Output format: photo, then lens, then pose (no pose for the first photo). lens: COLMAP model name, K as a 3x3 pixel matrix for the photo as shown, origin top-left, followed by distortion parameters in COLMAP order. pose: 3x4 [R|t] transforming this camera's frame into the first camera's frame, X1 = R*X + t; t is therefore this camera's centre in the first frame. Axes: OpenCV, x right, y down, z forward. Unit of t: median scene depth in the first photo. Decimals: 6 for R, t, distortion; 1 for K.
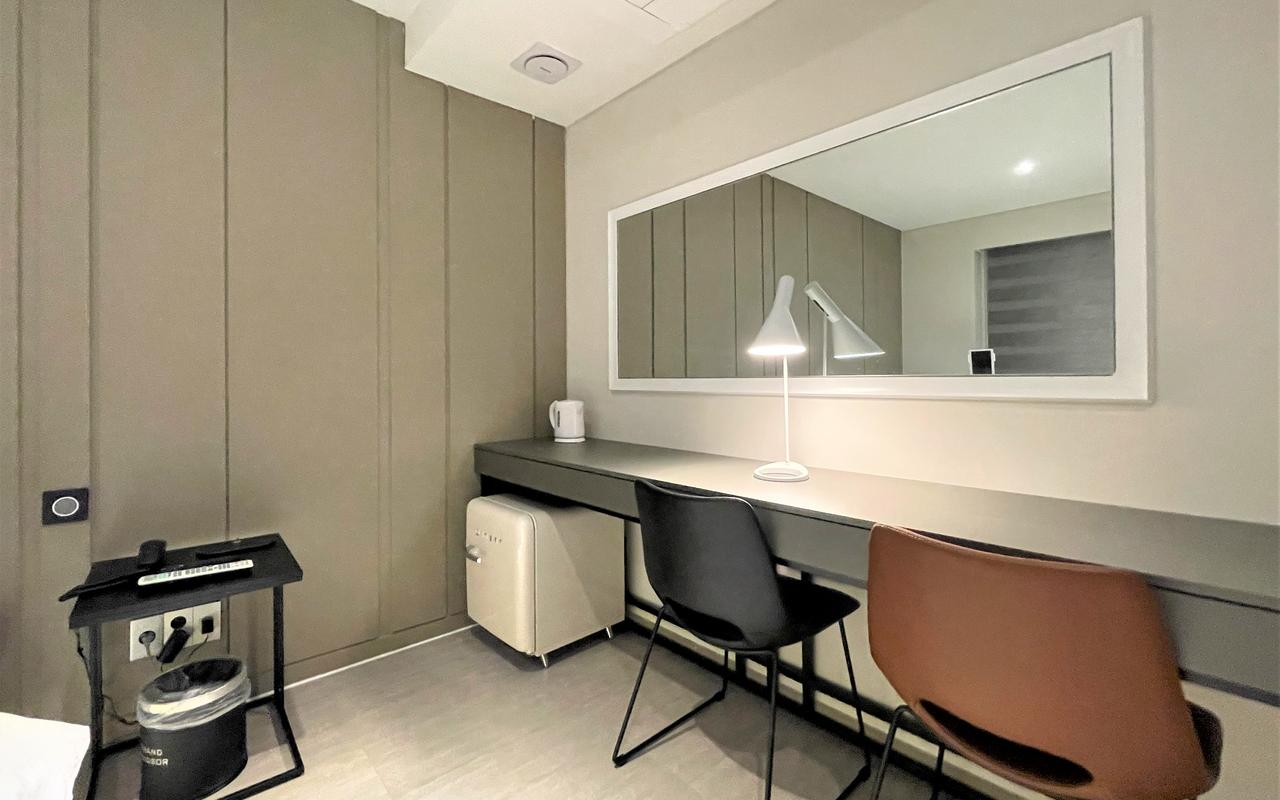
lens RADIAL K [[534.6, 0, 616.2], [0, 534.6, 378.7], [0, 0, 1]] dist [-0.000973, -0.000213]
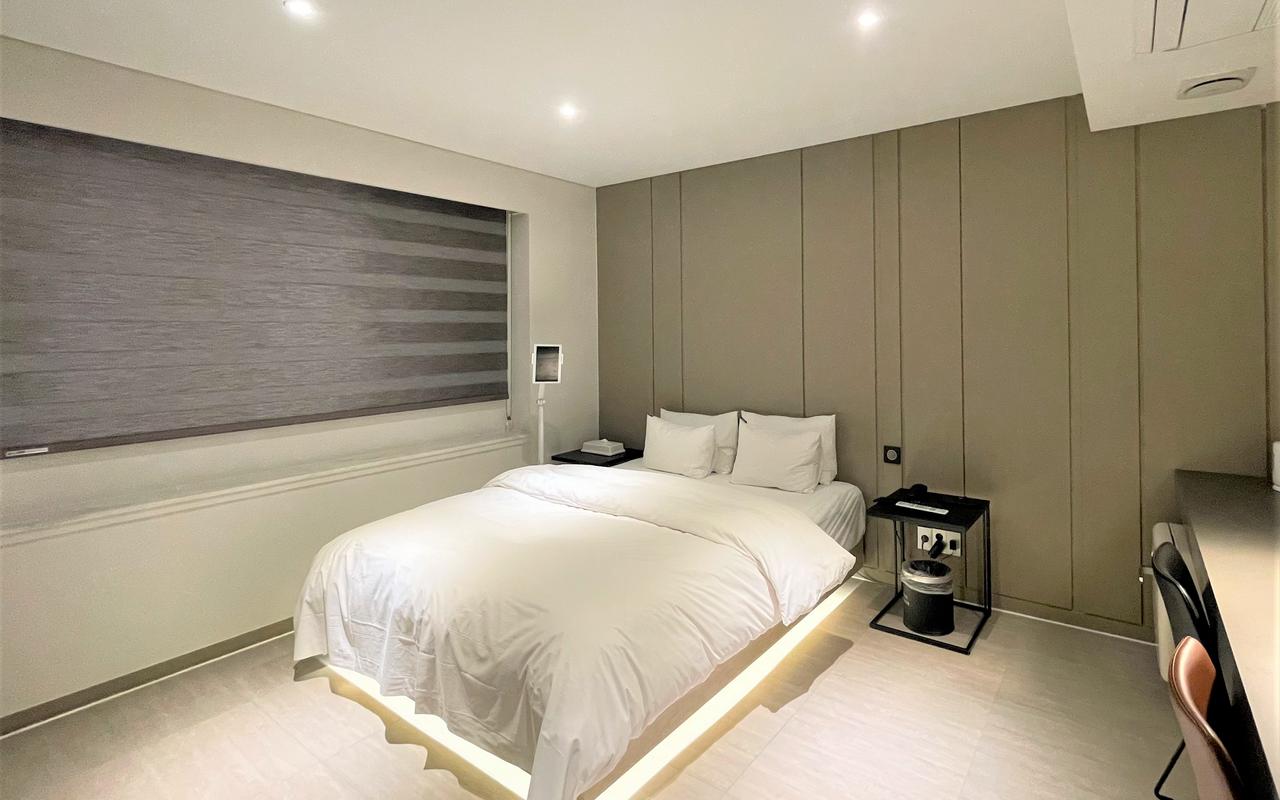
lens RADIAL K [[593.5, 0, 727.6], [0, 593.5, 322.4], [0, 0, 1]] dist [0.002573, -0.000750]
pose [[0.278789, -0.005299, -0.960338, 0.755416], [0.011776, 0.999928, -0.002099, -0.210974], [0.960280, -0.010723, 0.278832, -0.143914]]
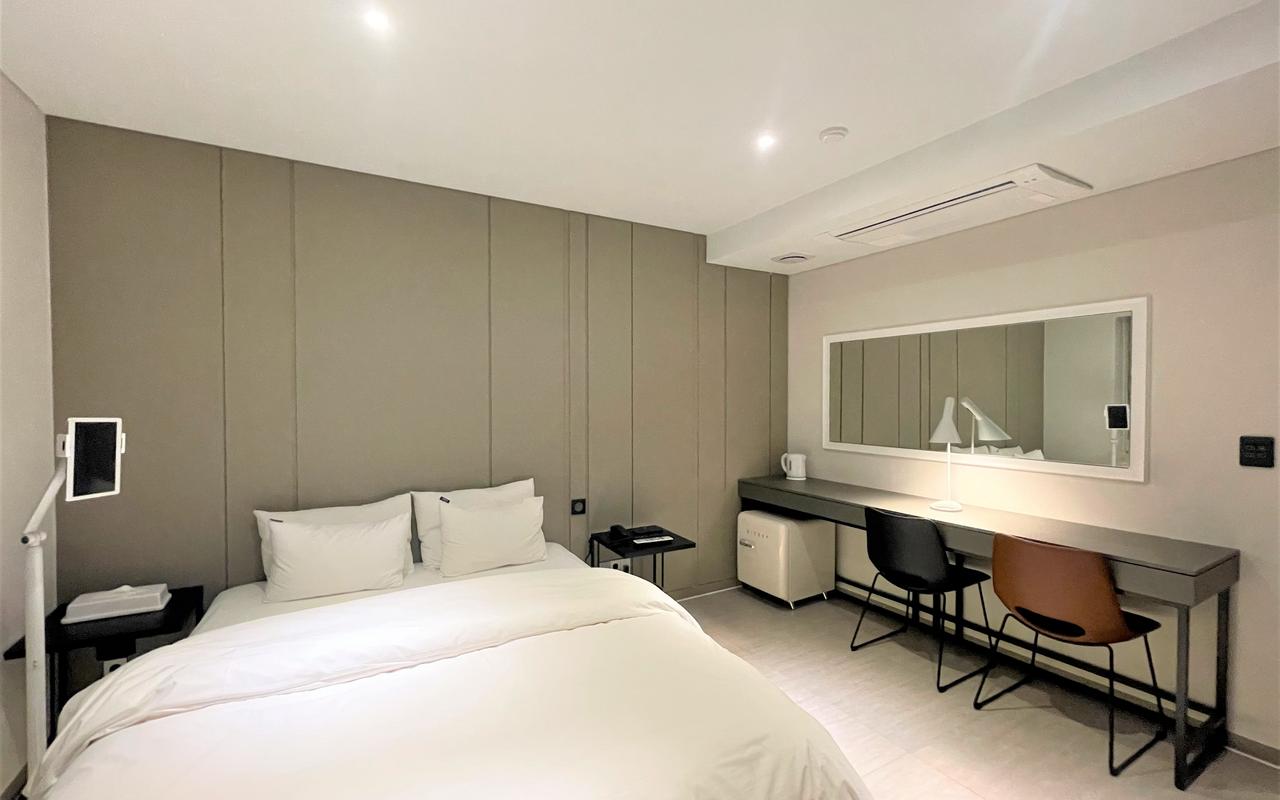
lens RADIAL K [[534.6, 0, 627.5], [0, 534.6, 403.8], [0, 0, 1]] dist [-0.000973, -0.000213]
pose [[0.980772, 0.008457, -0.194974, -0.368446], [-0.004624, 0.999787, 0.020107, -0.188694], [0.195102, -0.018819, 0.980602, -0.912371]]
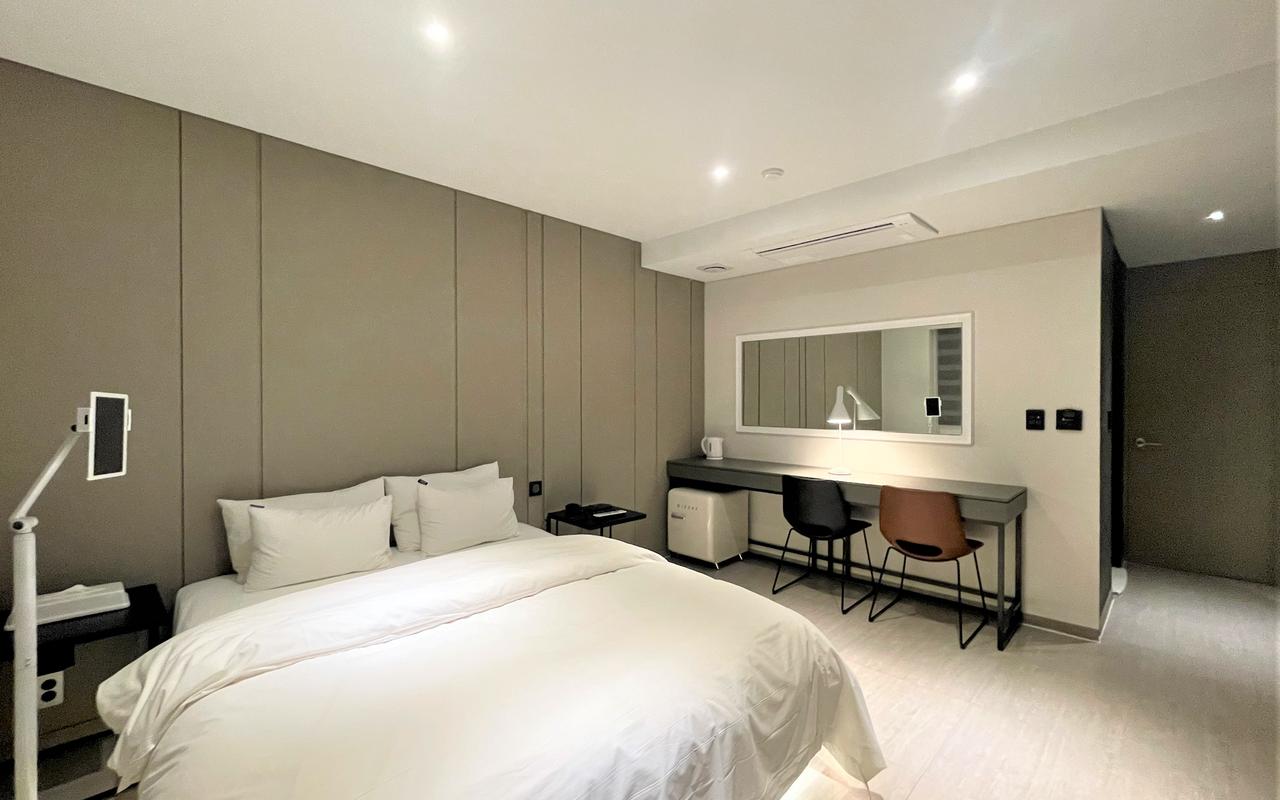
lens RADIAL K [[534.6, 0, 642.5], [0, 534.6, 398.6], [0, 0, 1]] dist [-0.000973, -0.000213]
pose [[0.996800, 0.004244, 0.079828, -0.657551], [-0.004807, 0.999965, 0.006861, -0.140480], [-0.079796, -0.007222, 0.996785, -1.129516]]
